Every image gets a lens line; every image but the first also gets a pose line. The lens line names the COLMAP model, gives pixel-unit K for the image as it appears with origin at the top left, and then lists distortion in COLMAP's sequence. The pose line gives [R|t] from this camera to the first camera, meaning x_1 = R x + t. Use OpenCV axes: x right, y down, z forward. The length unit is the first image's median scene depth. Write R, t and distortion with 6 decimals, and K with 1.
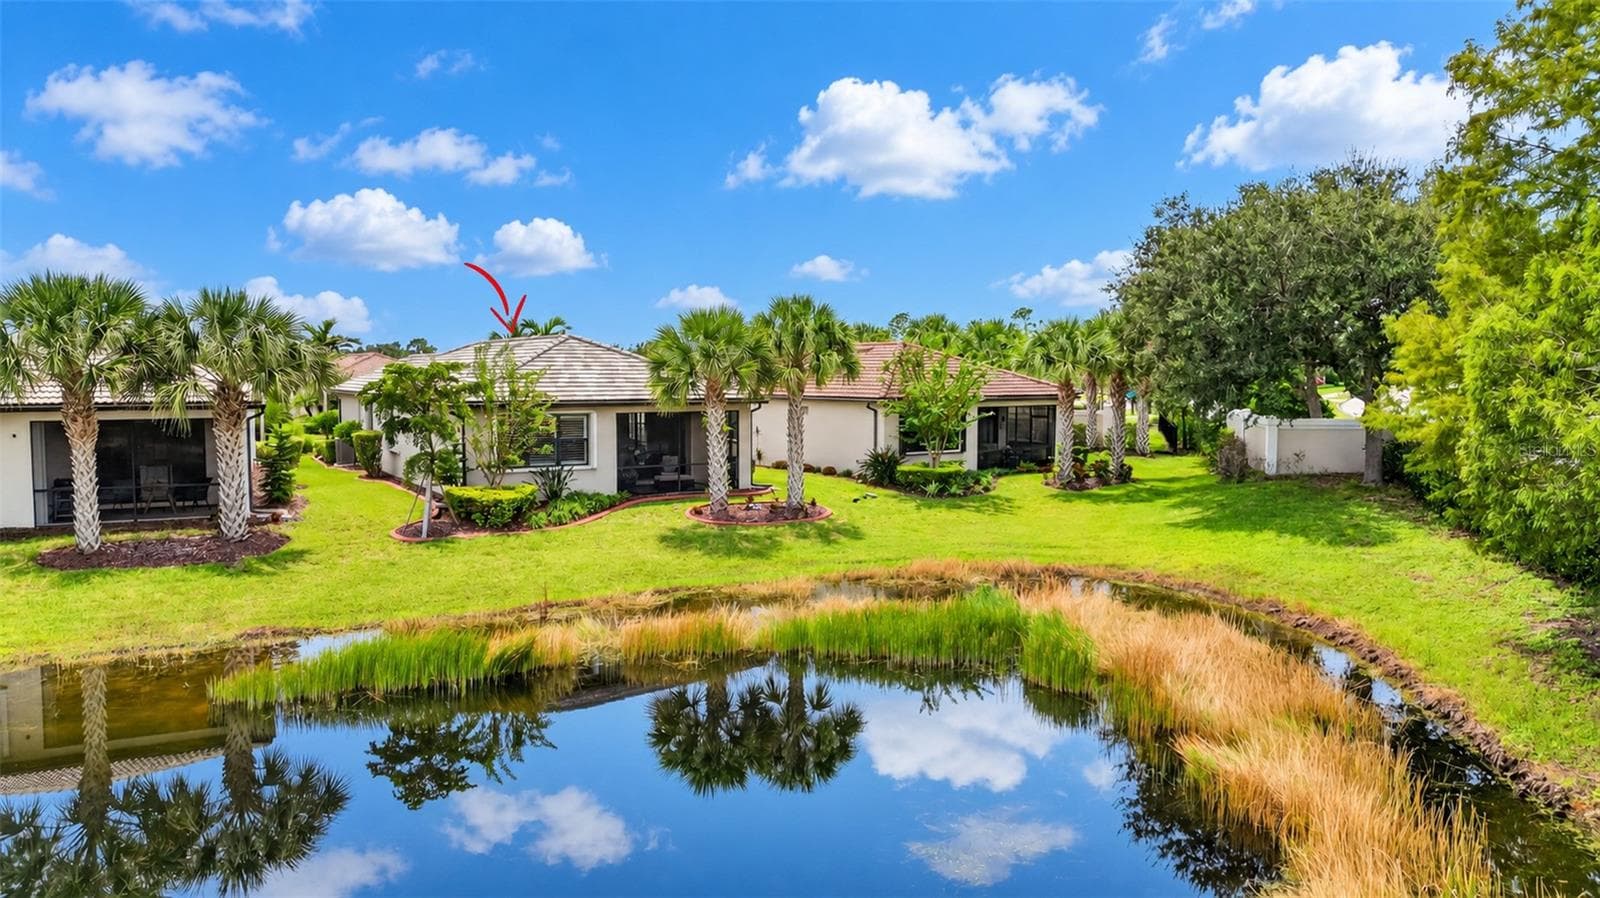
lens RADIAL K [[1061.2, 0, 800.0], [0, 1061.2, 449.0], [0, 0, 1]] dist [0.056163, -0.086559]
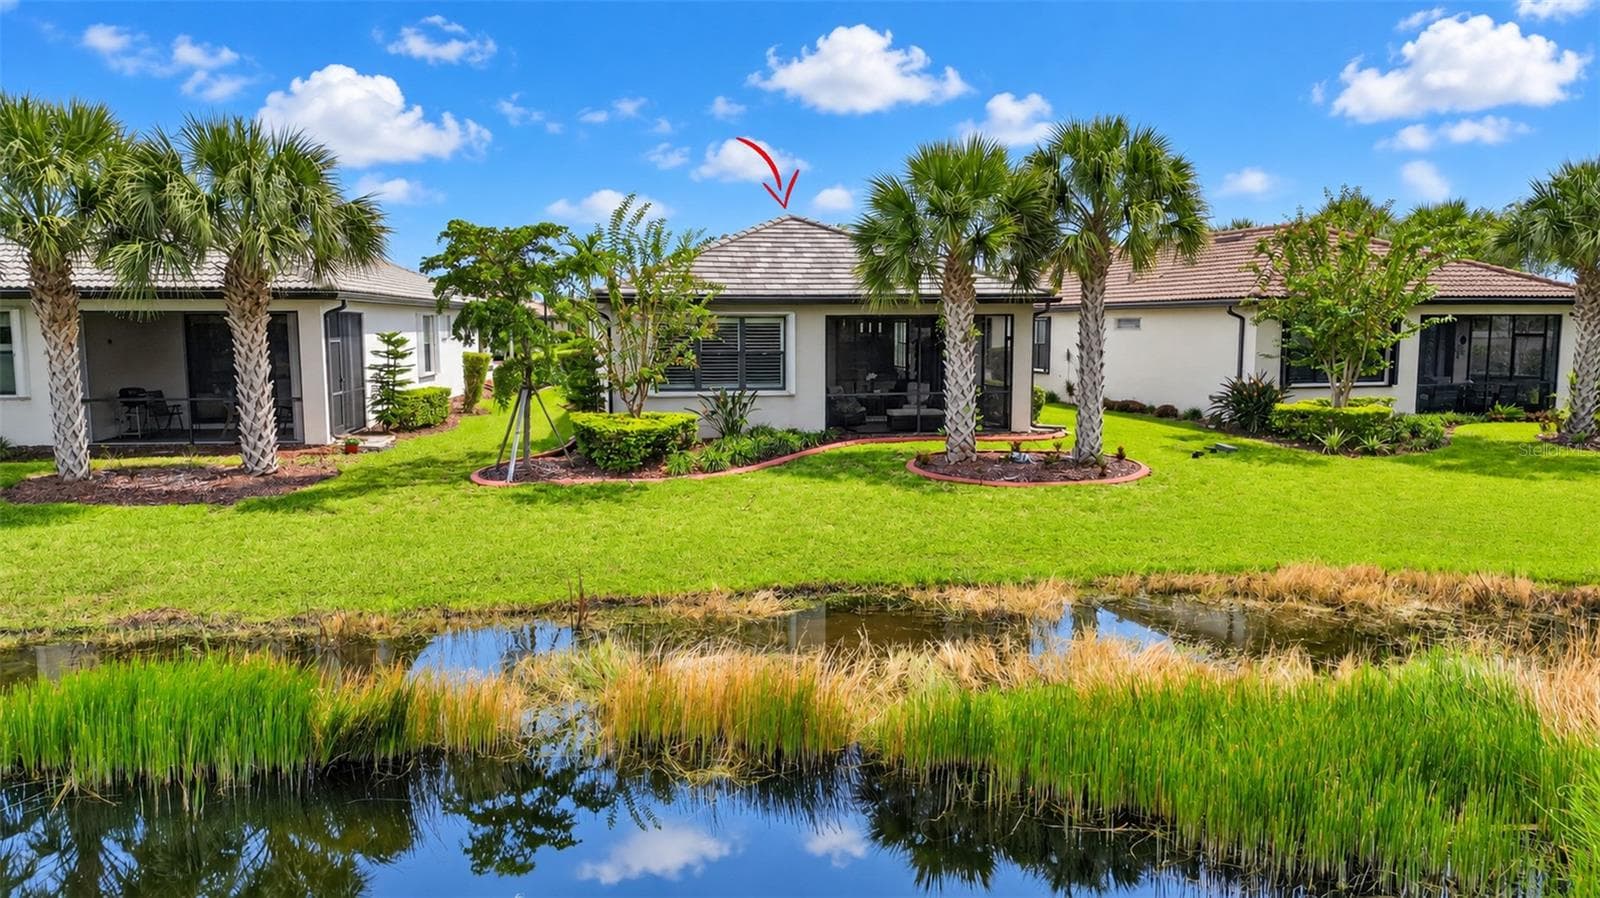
lens RADIAL K [[1061.2, 0, 800.0], [0, 1061.2, 449.0], [0, 0, 1]] dist [0.056163, -0.086559]
pose [[0.939028, 0.033545, -0.342199, 0.051528], [-0.019039, 0.998775, 0.045663, 0.022249], [0.343312, -0.036364, 0.938517, 0.343085]]
